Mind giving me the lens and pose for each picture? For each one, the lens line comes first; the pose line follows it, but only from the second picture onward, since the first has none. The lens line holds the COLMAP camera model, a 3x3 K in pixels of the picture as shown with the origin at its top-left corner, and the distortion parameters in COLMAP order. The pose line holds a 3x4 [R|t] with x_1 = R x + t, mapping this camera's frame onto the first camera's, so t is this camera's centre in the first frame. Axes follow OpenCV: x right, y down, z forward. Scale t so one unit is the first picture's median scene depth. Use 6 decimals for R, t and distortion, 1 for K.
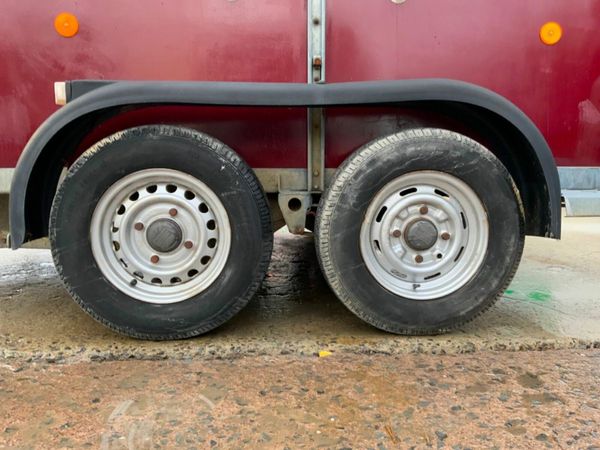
lens RADIAL K [[493.0, 0, 299.6], [0, 493.0, 226.7], [0, 0, 1]] dist [0.071512, -0.135420]
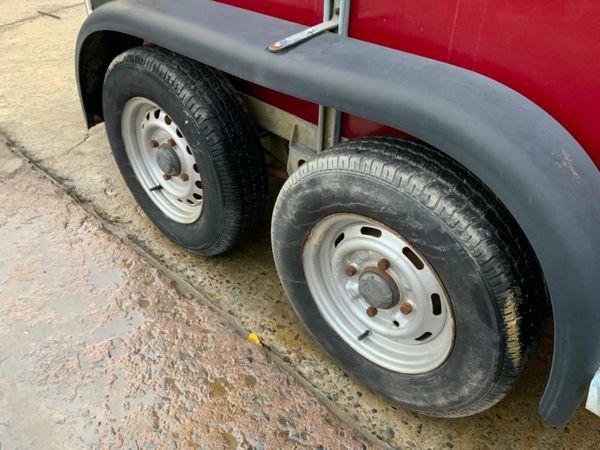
lens RADIAL K [[493.0, 0, 299.6], [0, 493.0, 226.7], [0, 0, 1]] dist [0.071512, -0.135420]
pose [[0.687005, 0.455615, -0.566073, 0.557195], [-0.125921, 0.841874, 0.524777, -0.440956], [0.715659, -0.289244, 0.635744, 0.510851]]
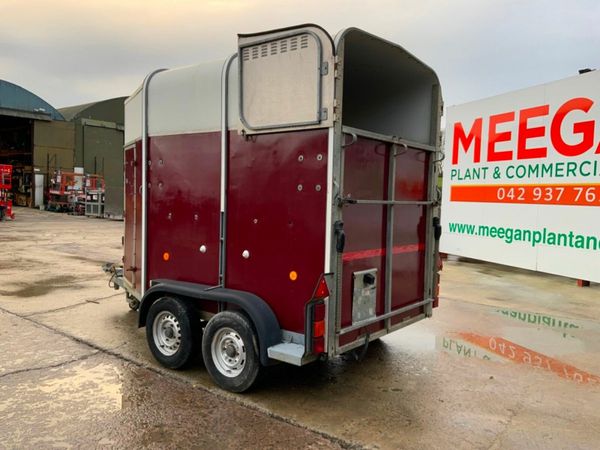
lens RADIAL K [[493.0, 0, 299.6], [0, 493.0, 226.7], [0, 0, 1]] dist [0.071512, -0.135420]
pose [[0.750326, 0.057980, -0.658520, 2.289169], [-0.123117, 0.990974, -0.053030, -0.561953], [0.649502, 0.120864, 0.750692, -0.832096]]
